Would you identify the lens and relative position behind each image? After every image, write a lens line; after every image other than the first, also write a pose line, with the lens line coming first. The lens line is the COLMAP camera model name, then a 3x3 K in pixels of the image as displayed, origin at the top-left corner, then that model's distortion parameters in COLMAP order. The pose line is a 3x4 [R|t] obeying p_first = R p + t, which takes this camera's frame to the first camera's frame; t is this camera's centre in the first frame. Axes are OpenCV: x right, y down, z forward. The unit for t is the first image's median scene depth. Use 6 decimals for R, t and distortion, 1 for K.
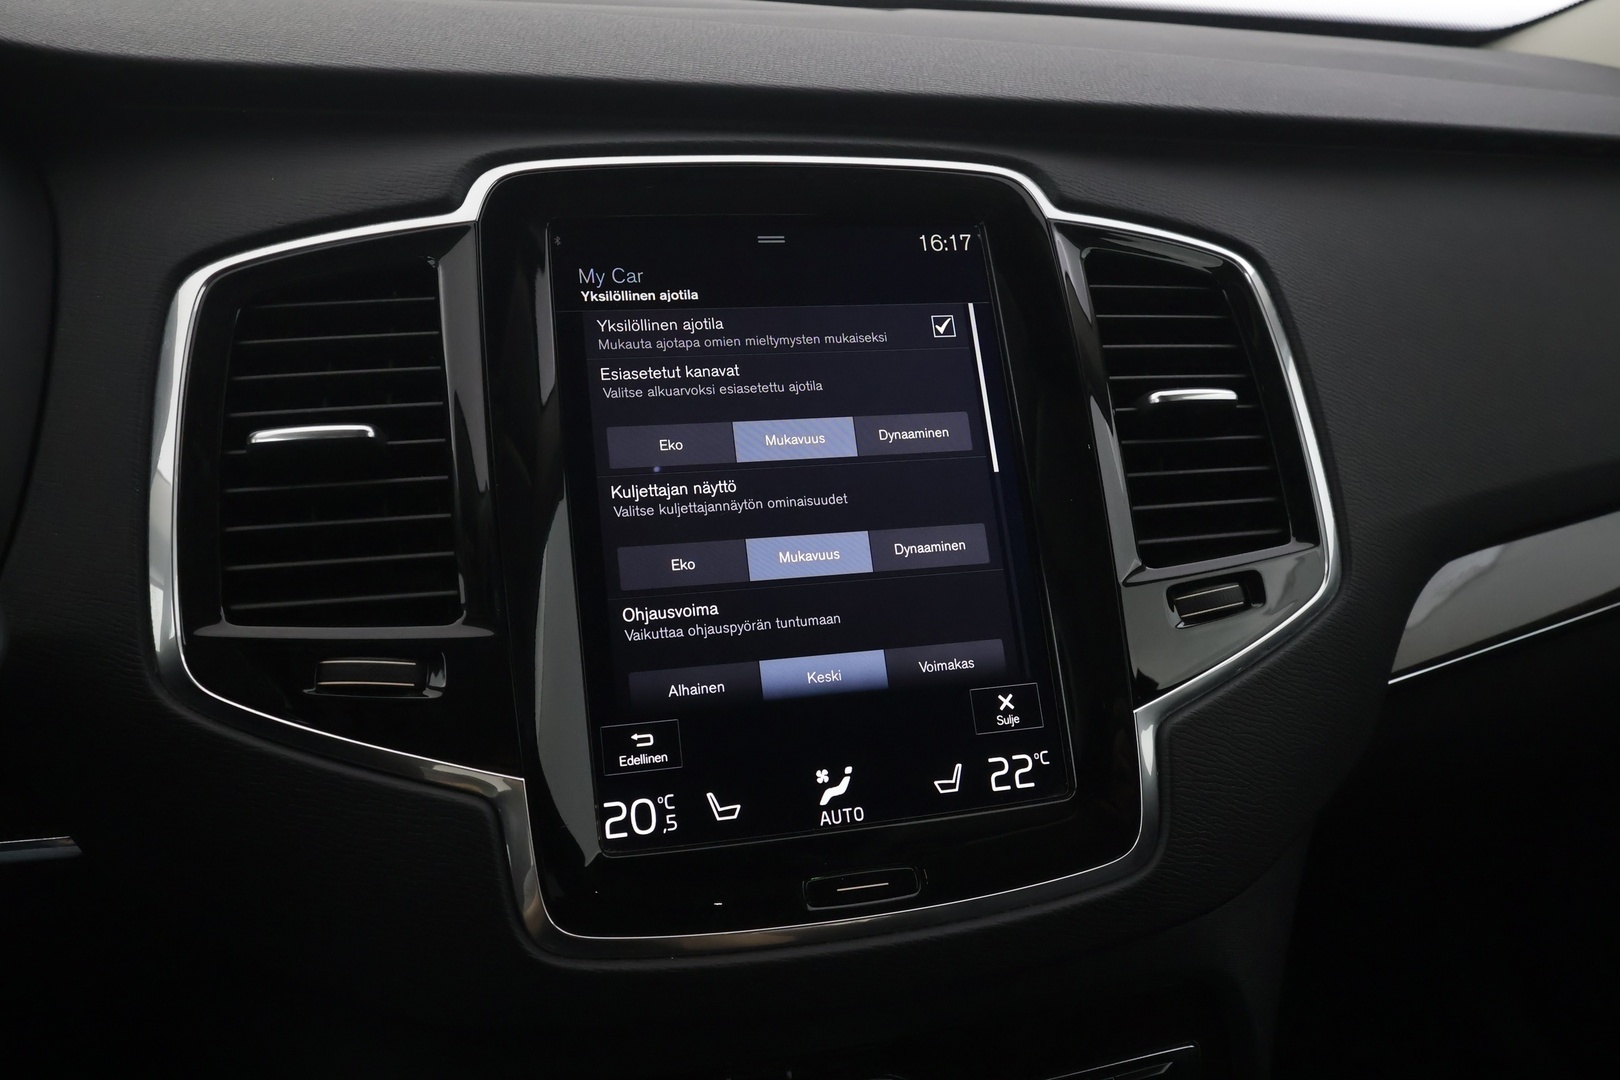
lens RADIAL K [[1261.3, 0, 805.8], [0, 1261.3, 540.4], [0, 0, 1]] dist [-0.002659, 0.007275]
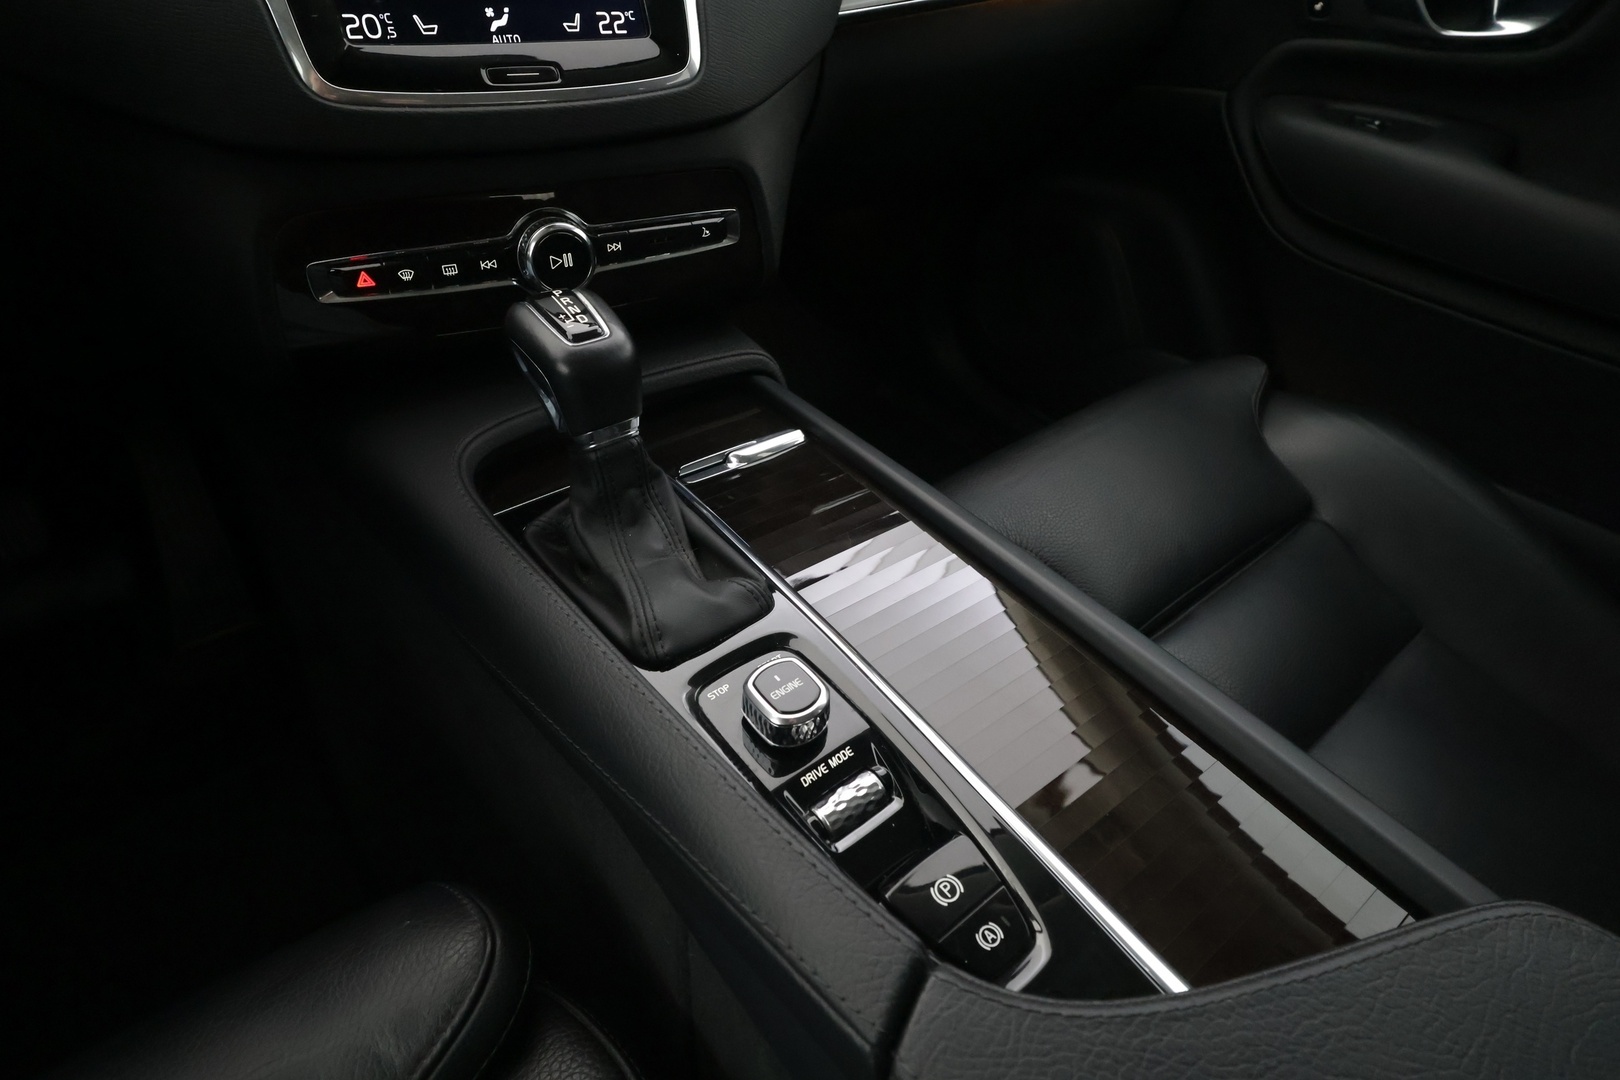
lens RADIAL K [[827.6, 0, 805.9], [0, 827.6, 539.8], [0, 0, 1]] dist [-0.000876, 0.000197]
pose [[0.958266, -0.139025, 0.249797, 0.041369], [0.032946, 0.921671, 0.386572, 0.399467], [-0.283974, -0.362209, 0.887786, -0.287841]]
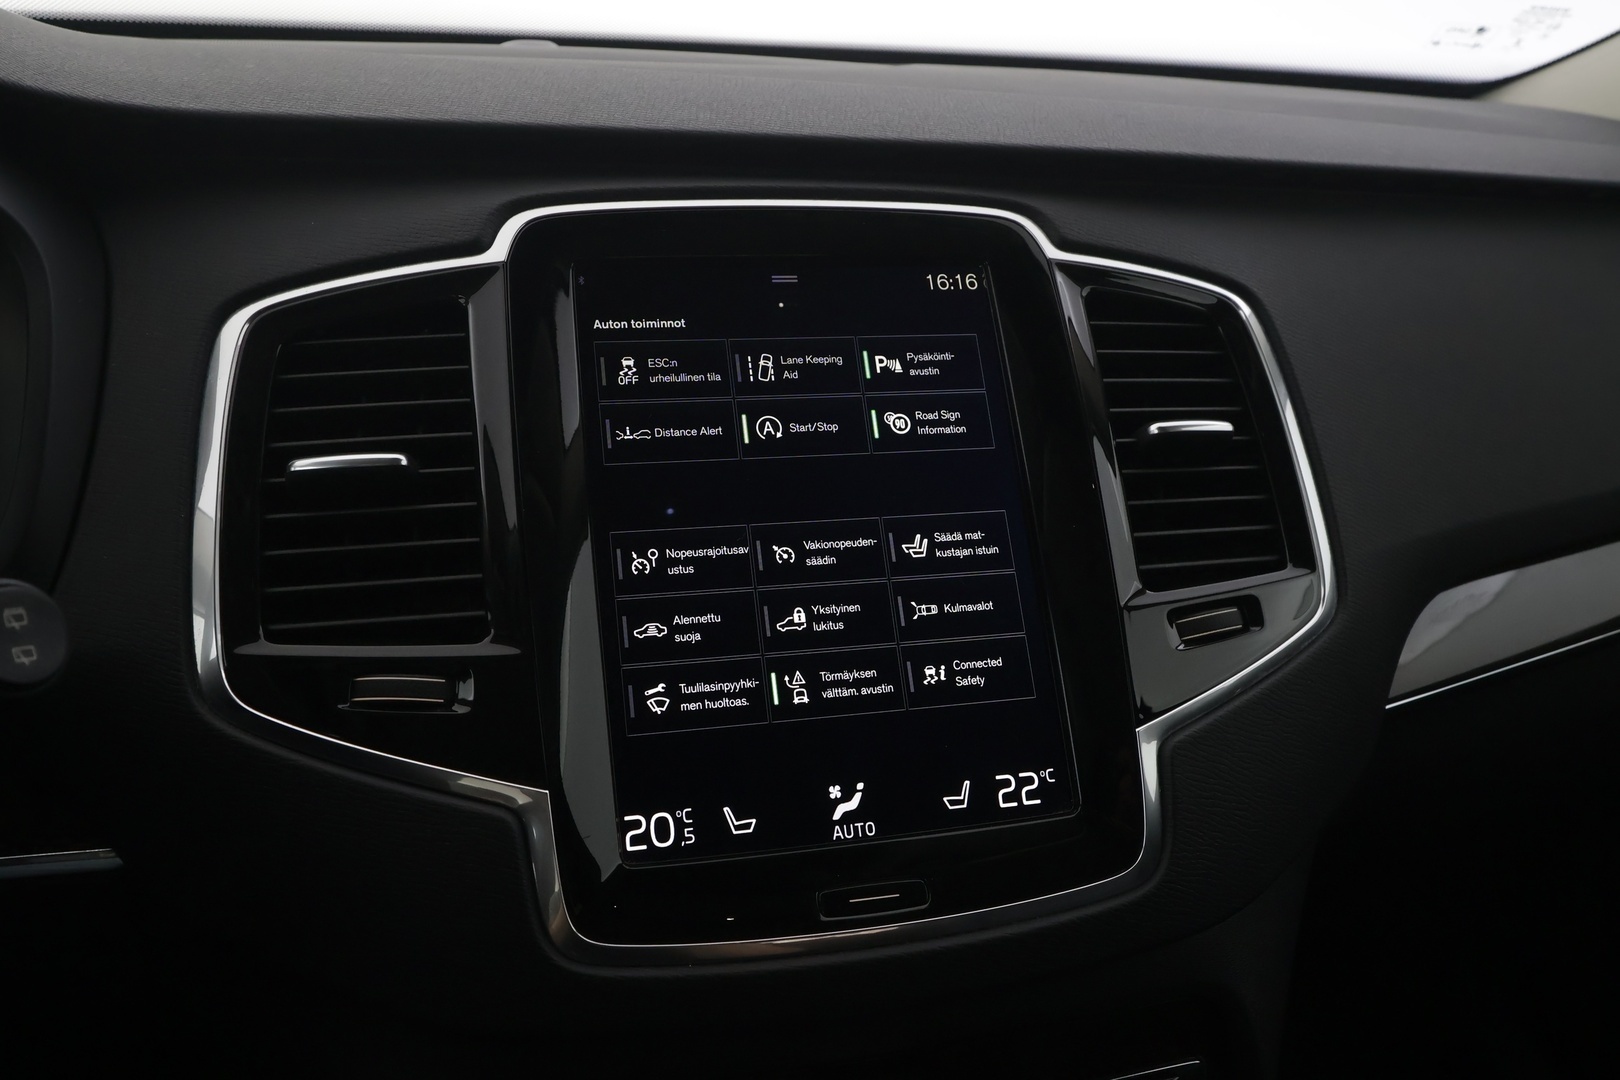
lens RADIAL K [[1261.3, 0, 806.0], [0, 1261.3, 544.1], [0, 0, 1]] dist [-0.002659, 0.007275]
pose [[0.999964, -0.002321, -0.008206, -0.001565], [0.002003, 0.999253, -0.038583, 0.022999], [0.008289, 0.038565, 0.999222, -0.040110]]
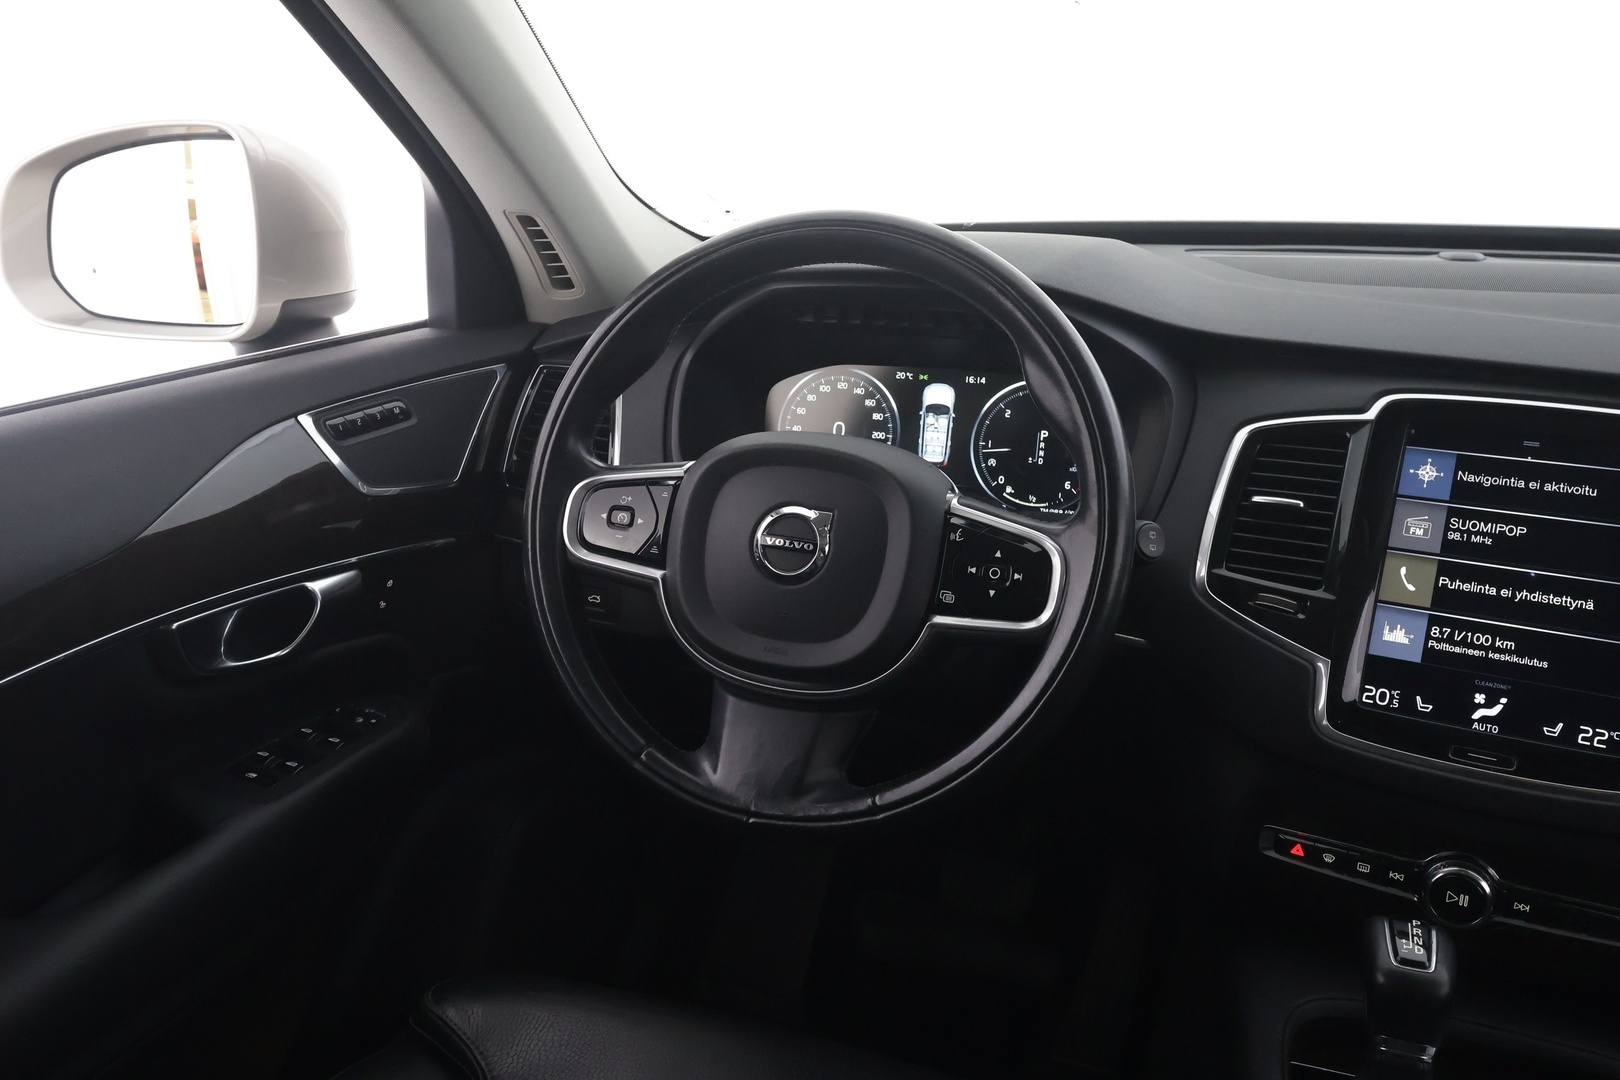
lens RADIAL K [[1261.3, 0, 805.6], [0, 1261.3, 539.9], [0, 0, 1]] dist [-0.002659, 0.007275]
pose [[0.727503, 0.190183, -0.659220, 0.497454], [-0.227245, 0.973374, 0.030032, 0.107666], [0.647379, 0.127956, 0.751351, -1.239168]]
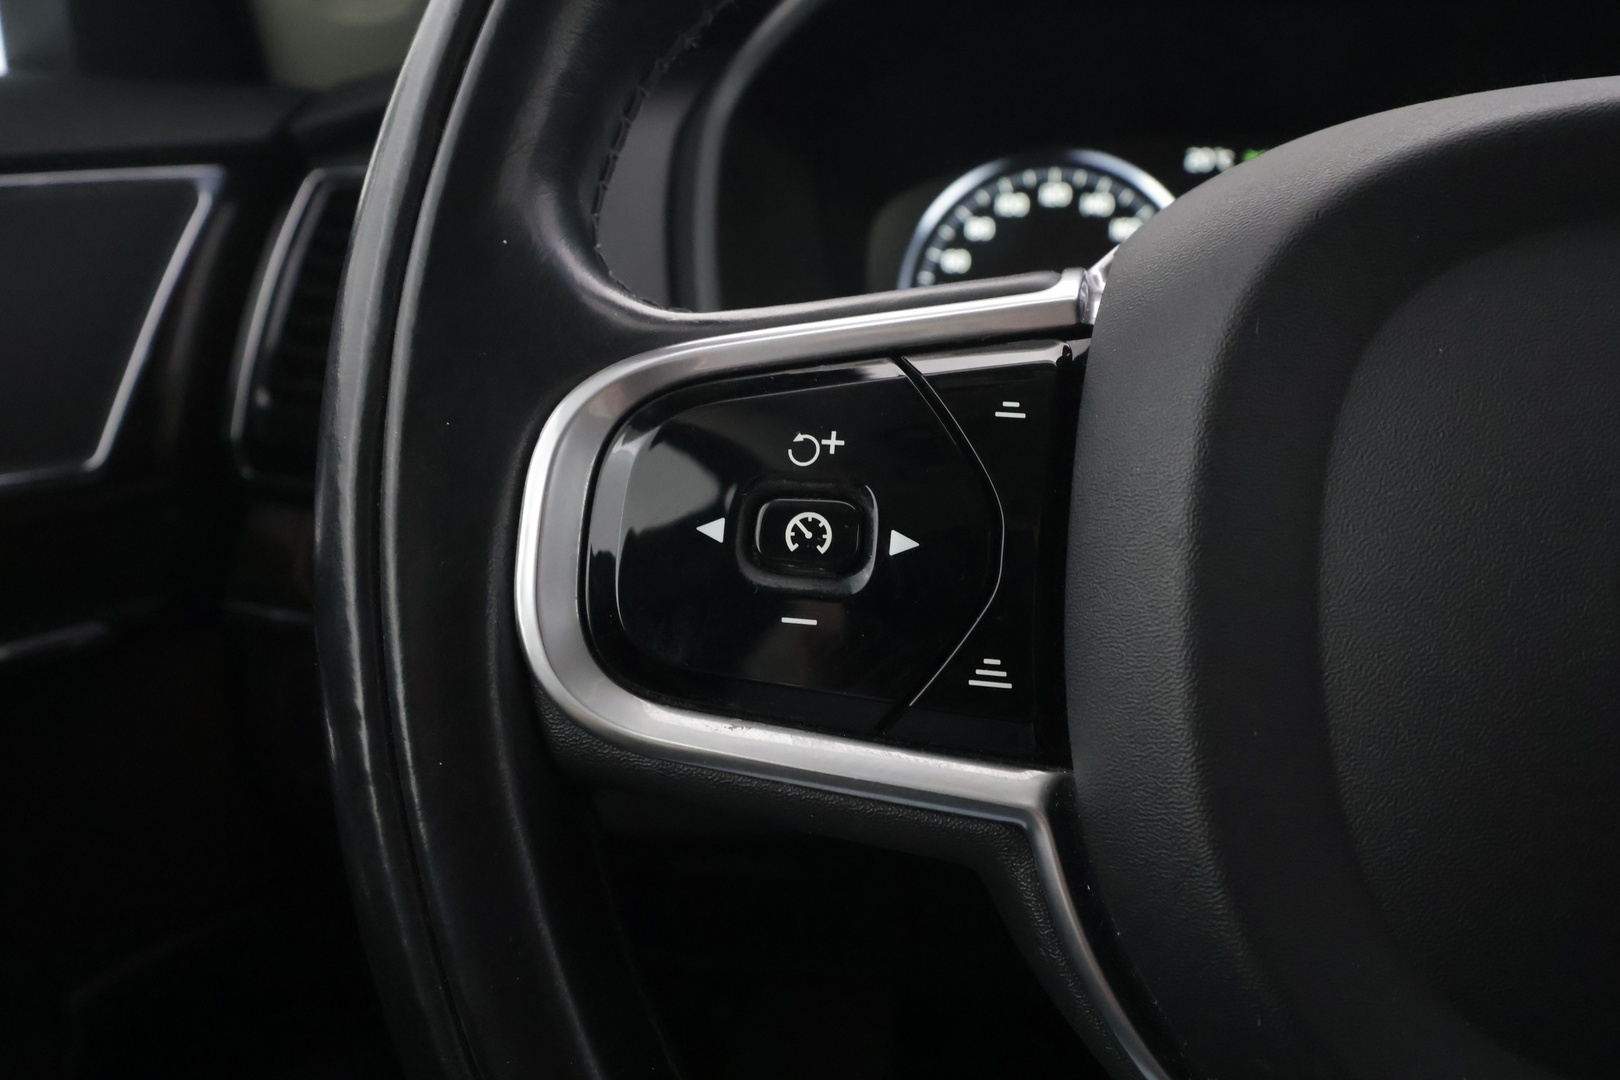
lens RADIAL K [[1261.3, 0, 813.8], [0, 1261.3, 538.6], [0, 0, 1]] dist [-0.002659, 0.007275]
pose [[0.844354, 0.135026, -0.518493, -0.863433], [-0.161067, 0.986929, -0.005278, 0.207226], [0.511003, 0.087968, 0.855066, -0.258196]]
